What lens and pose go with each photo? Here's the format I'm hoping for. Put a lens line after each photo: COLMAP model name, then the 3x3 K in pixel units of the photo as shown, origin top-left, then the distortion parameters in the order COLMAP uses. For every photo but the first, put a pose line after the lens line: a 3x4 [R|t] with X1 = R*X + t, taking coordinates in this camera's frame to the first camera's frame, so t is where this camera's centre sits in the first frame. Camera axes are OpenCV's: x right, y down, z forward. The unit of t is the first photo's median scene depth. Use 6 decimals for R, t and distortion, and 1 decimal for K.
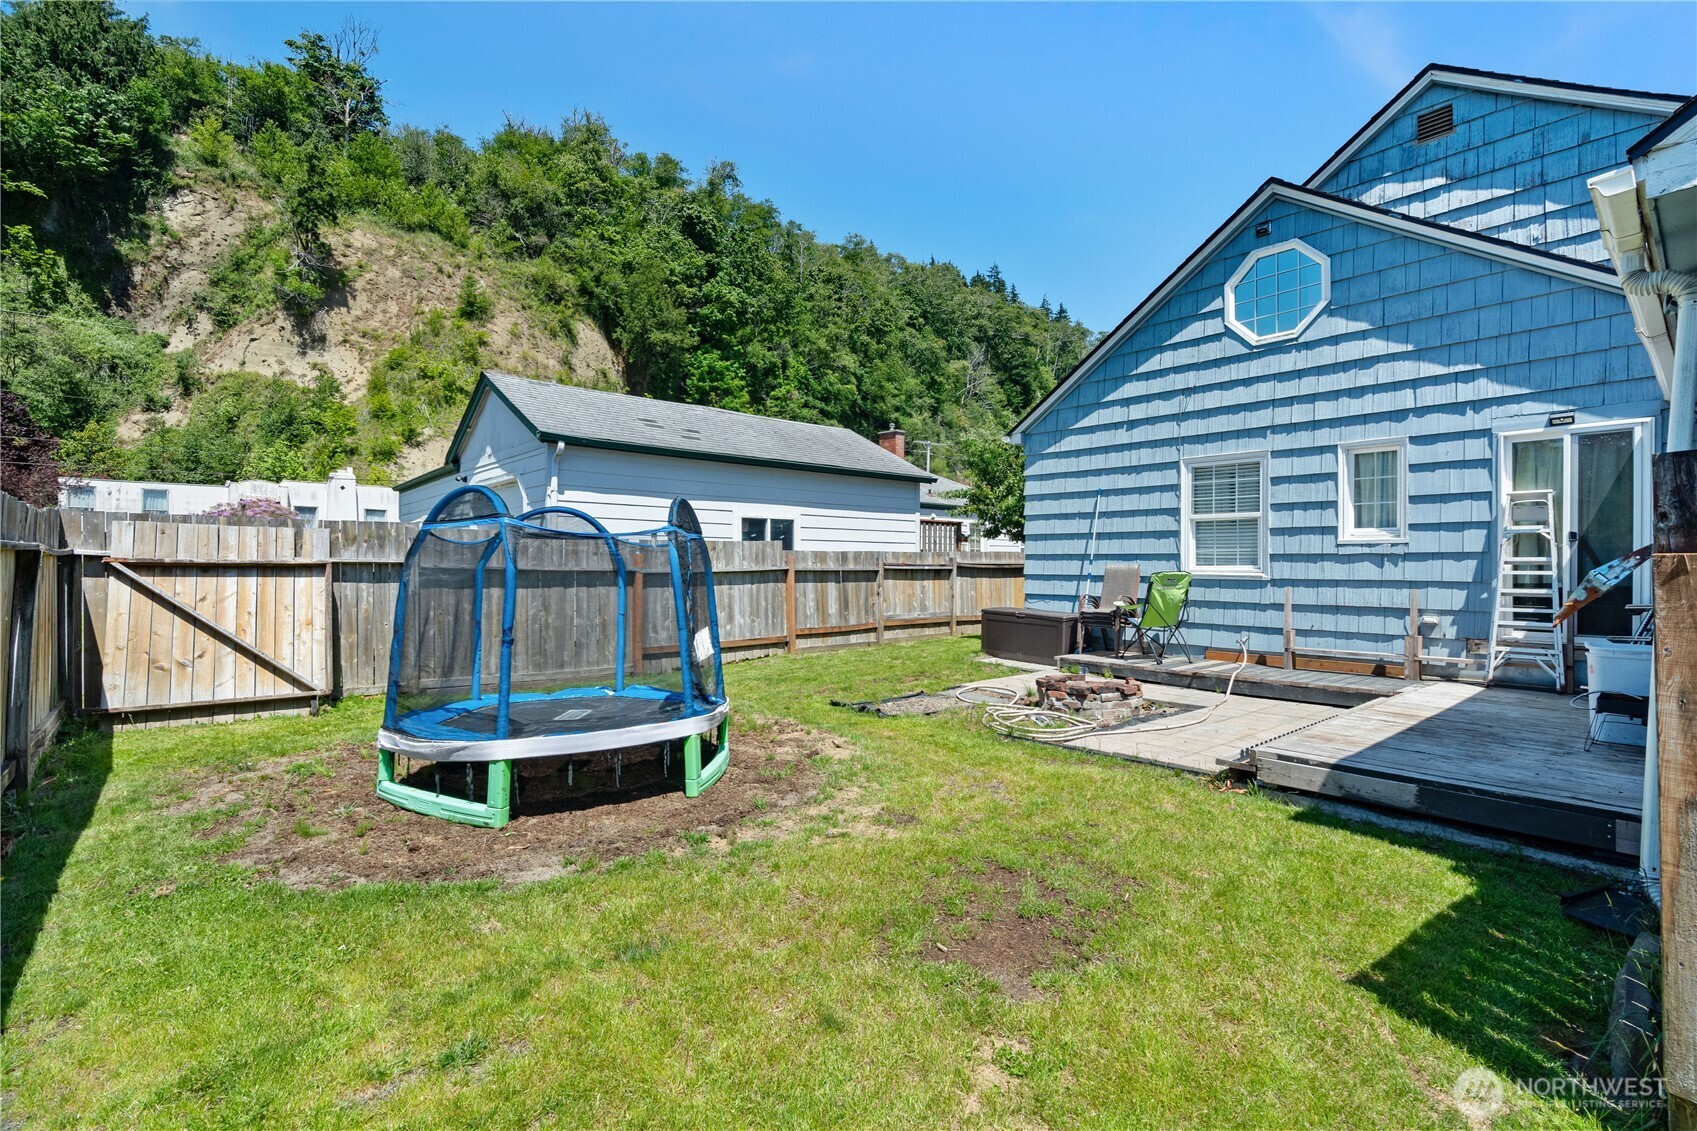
lens RADIAL K [[761.1, 0, 843.7], [0, 761.1, 562.1], [0, 0, 1]] dist [-0.010493, 0.003413]
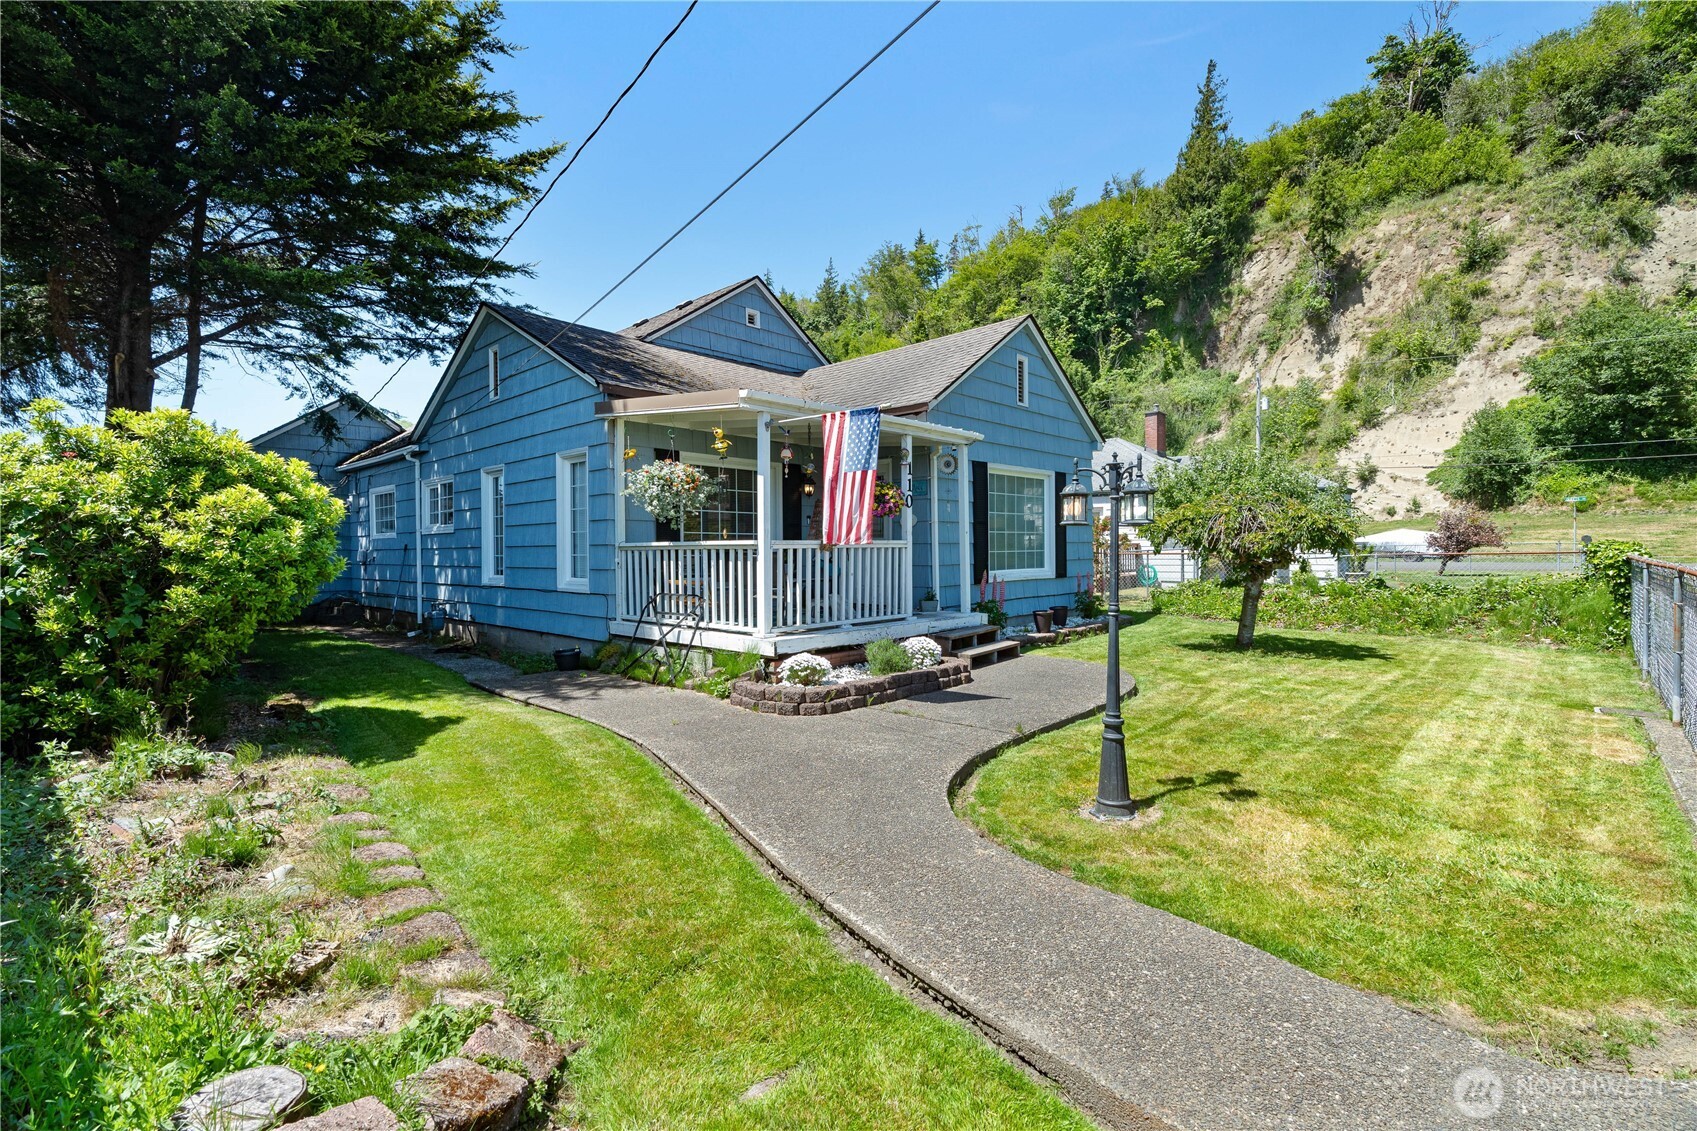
lens RADIAL K [[761.1, 0, 853.9], [0, 761.1, 565.1], [0, 0, 1]] dist [-0.010493, 0.003413]
pose [[0.115239, 0.021002, -0.993116, 0.348070], [0.017366, 0.999581, 0.023154, -0.001052], [0.993186, -0.019915, 0.114826, 0.159462]]
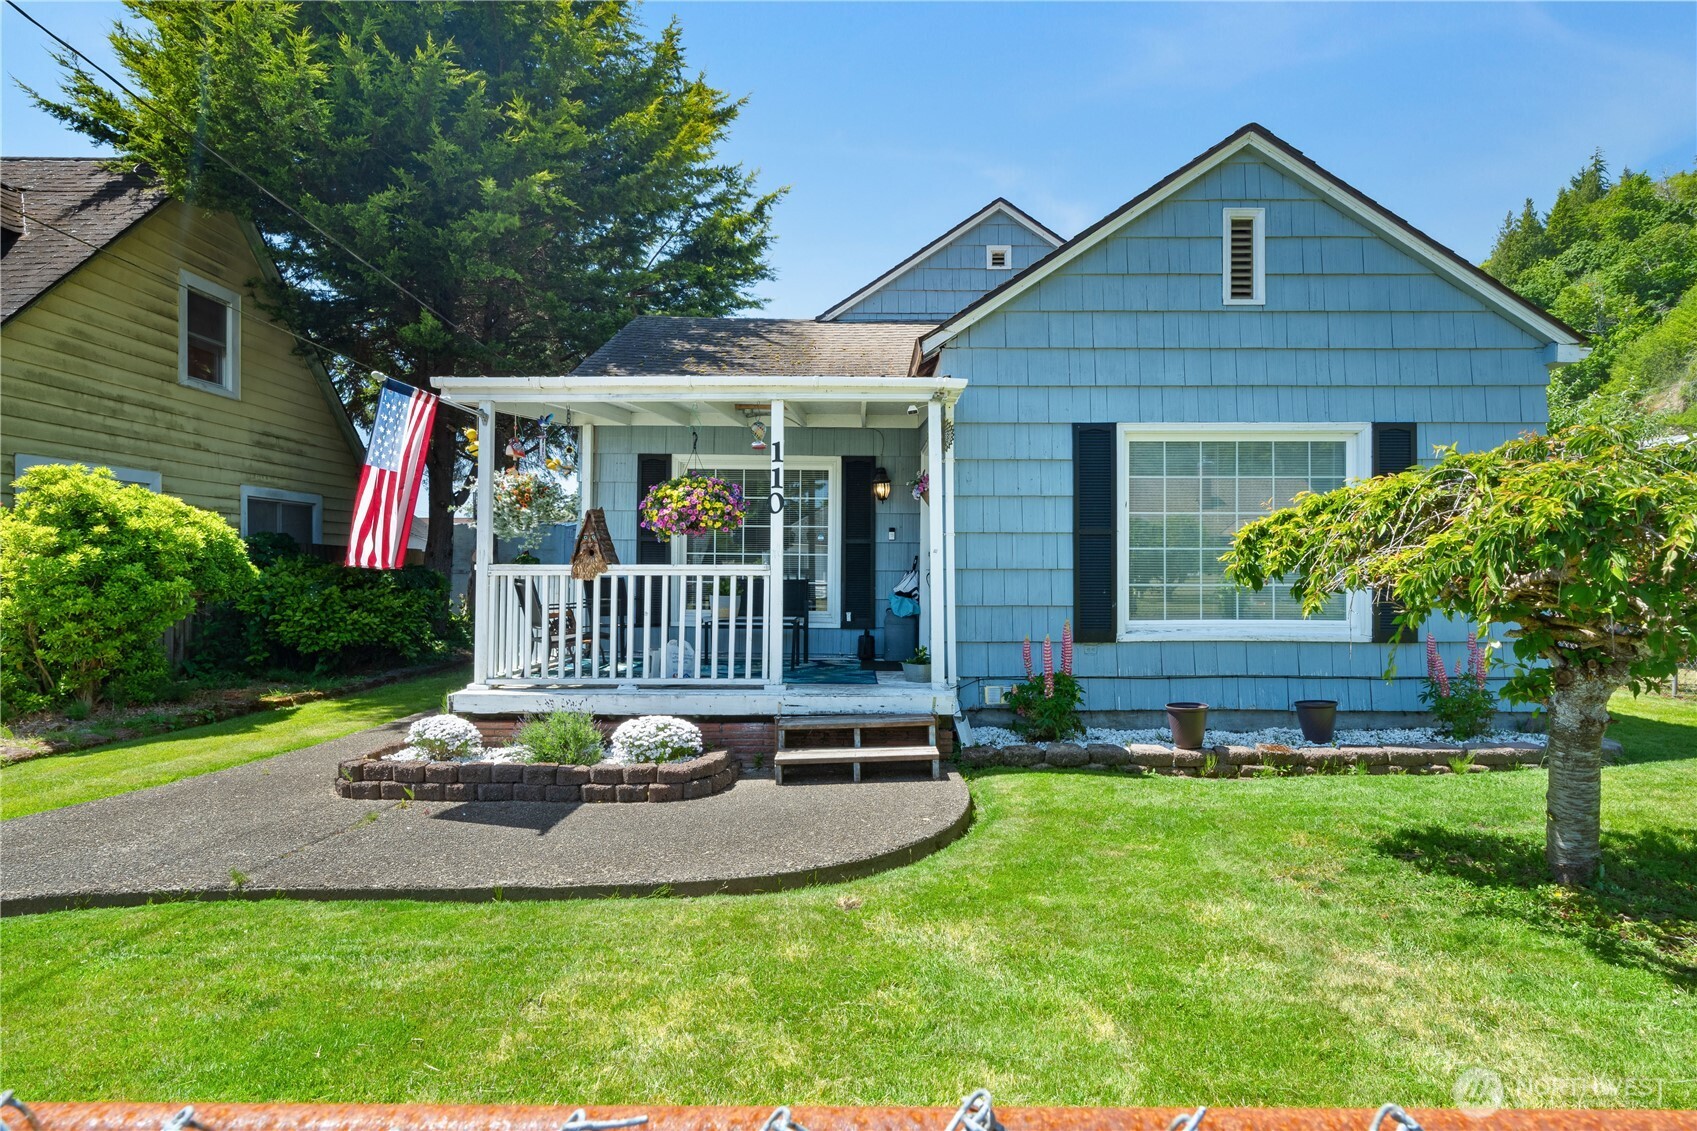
lens RADIAL K [[893.8, 0, 861.5], [0, 893.8, 564.1], [0, 0, 1]] dist [0.002299, -0.000881]
pose [[-0.651493, -0.007928, -0.758613, 0.295545], [0.003779, 0.999899, -0.013695, -0.000786], [0.758645, -0.011789, -0.651397, 0.242051]]
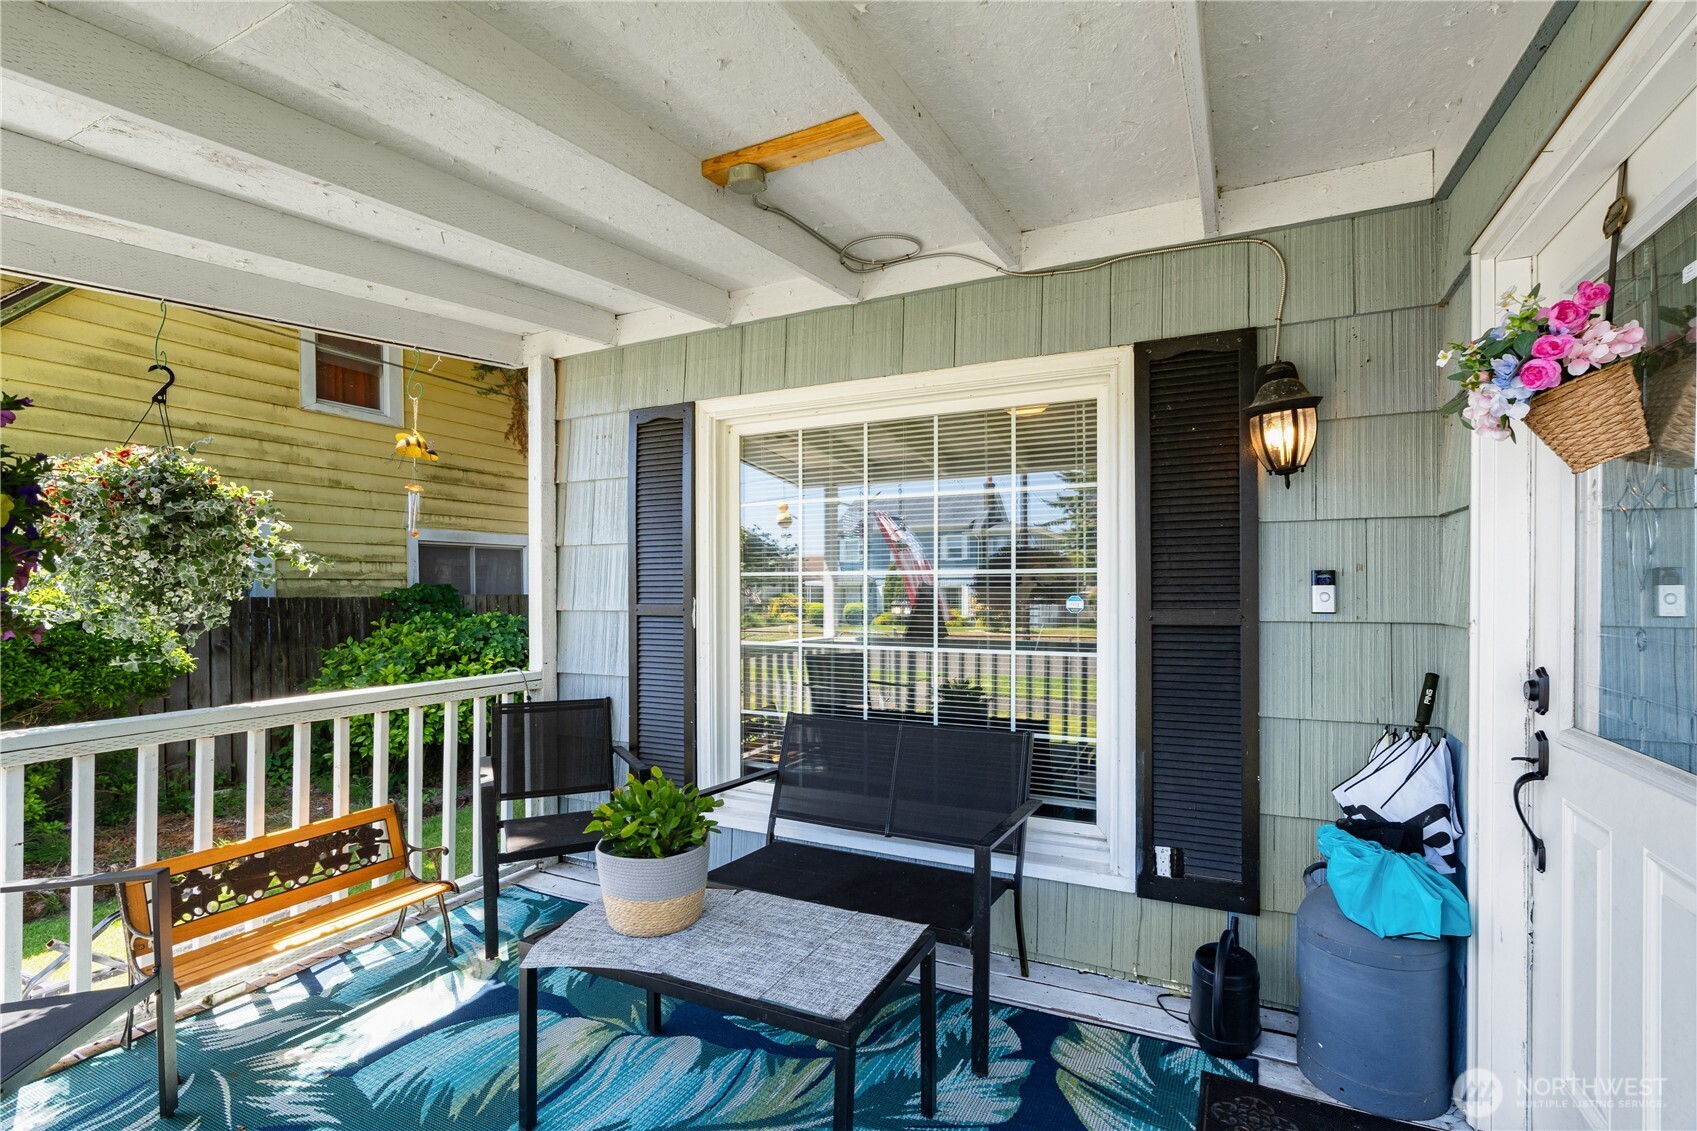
lens RADIAL K [[761.1, 0, 857.7], [0, 761.1, 590.2], [0, 0, 1]] dist [-0.010493, 0.003413]
pose [[-0.922049, 0.006785, -0.387014, 0.230042], [0.010263, 0.999923, -0.006923, -0.006497], [0.386937, -0.010355, -0.922048, 0.187279]]
